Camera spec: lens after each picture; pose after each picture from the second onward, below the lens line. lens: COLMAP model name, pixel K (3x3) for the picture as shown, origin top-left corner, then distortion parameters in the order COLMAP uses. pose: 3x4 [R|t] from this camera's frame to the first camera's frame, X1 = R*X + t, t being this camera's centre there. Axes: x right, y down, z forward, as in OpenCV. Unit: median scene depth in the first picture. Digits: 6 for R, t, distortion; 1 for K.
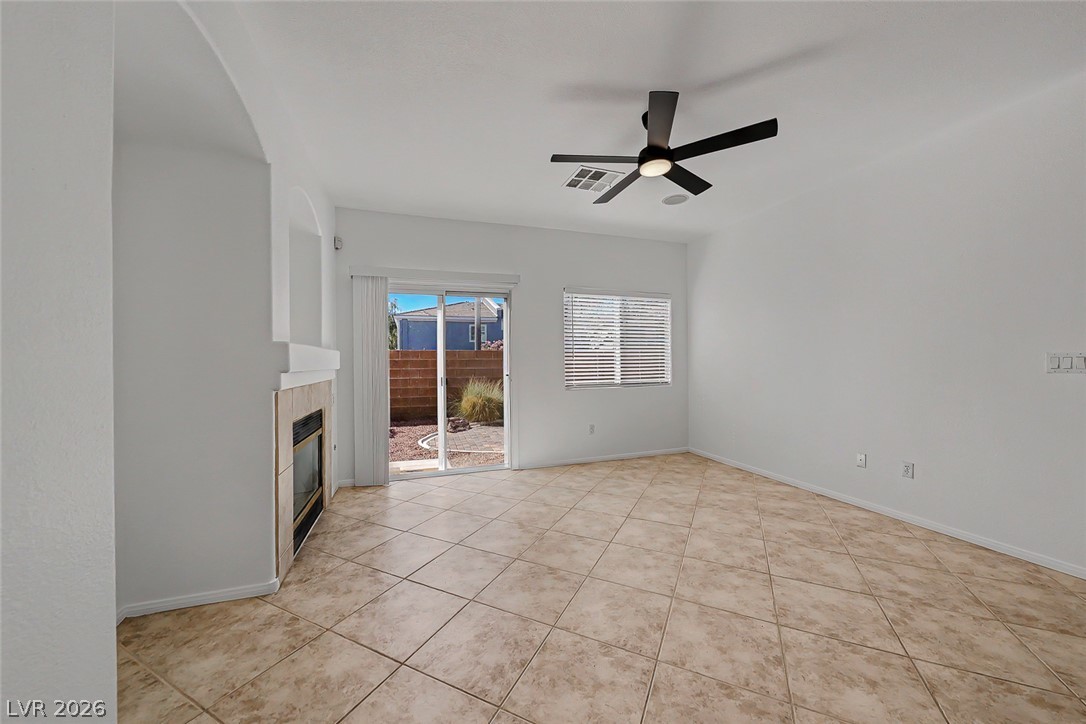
lens RADIAL K [[379.8, 0, 535.7], [0, 379.8, 354.6], [0, 0, 1]] dist [0.001615, -0.001053]
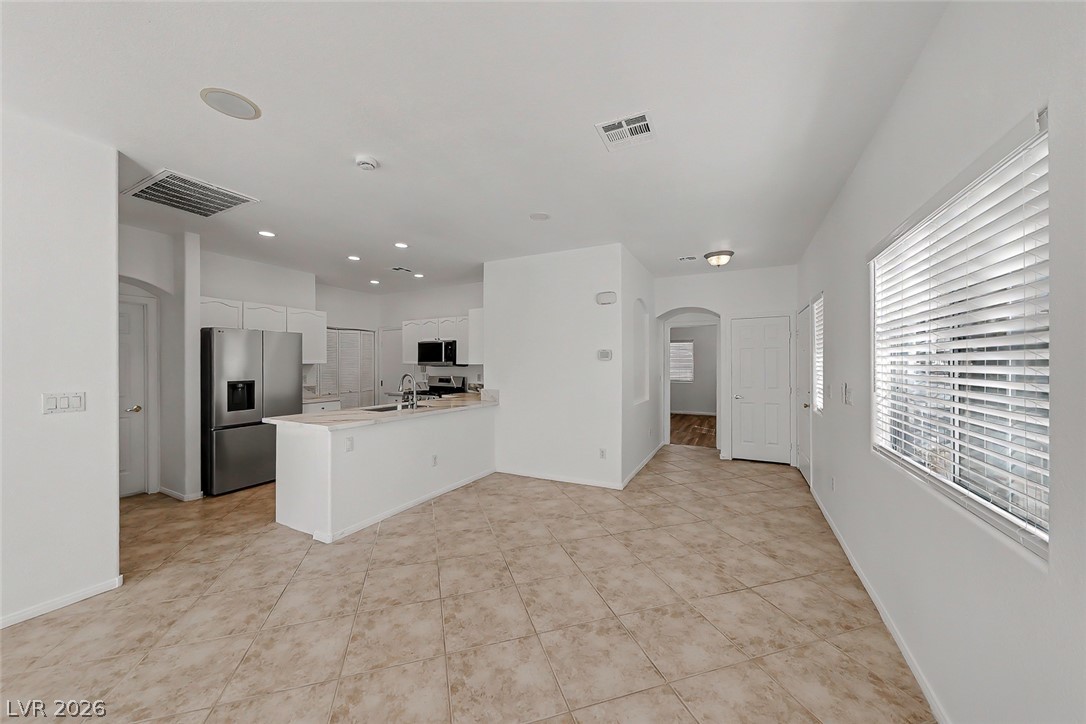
lens RADIAL K [[379.8, 0, 544.9], [0, 379.8, 363.2], [0, 0, 1]] dist [0.001615, -0.001053]
pose [[-0.701183, 0.015173, 0.712820, -0.137948], [-0.003911, 0.999677, -0.025127, -0.033503], [-0.712971, -0.020406, -0.700897, 0.427028]]
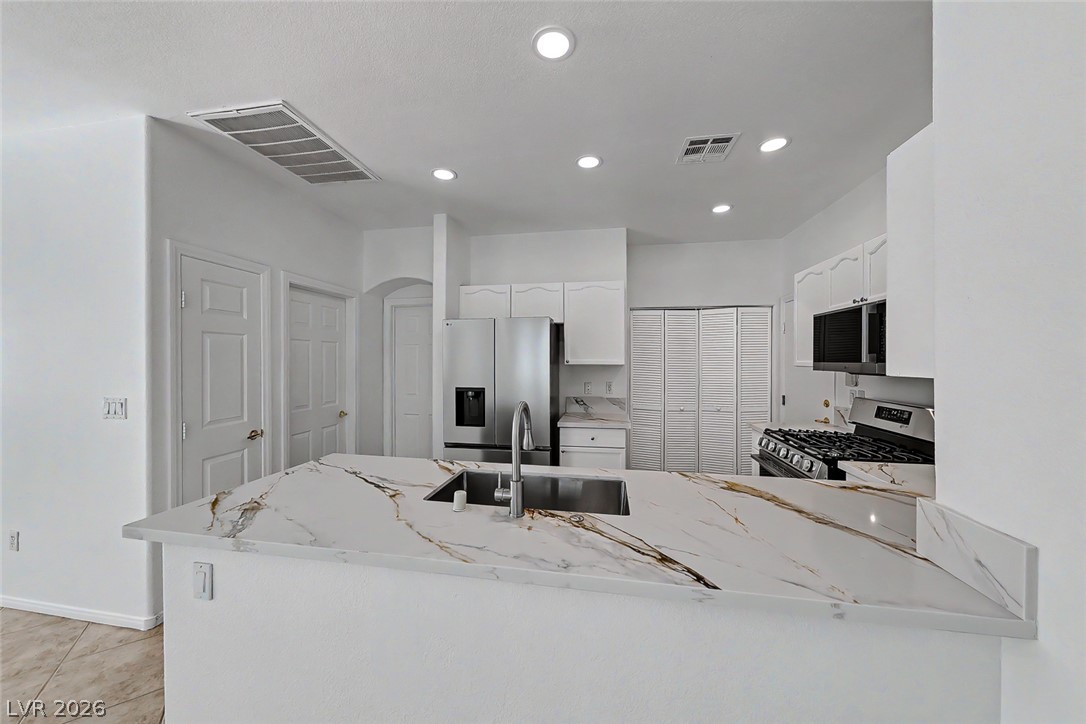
lens RADIAL K [[379.8, 0, 537.9], [0, 379.8, 360.5], [0, 0, 1]] dist [0.001615, -0.001053]
pose [[0.479126, 0.014246, 0.877631, 0.562433], [-0.025020, 0.999684, -0.002568, -0.065987], [-0.877390, -0.020727, 0.479331, -0.216497]]
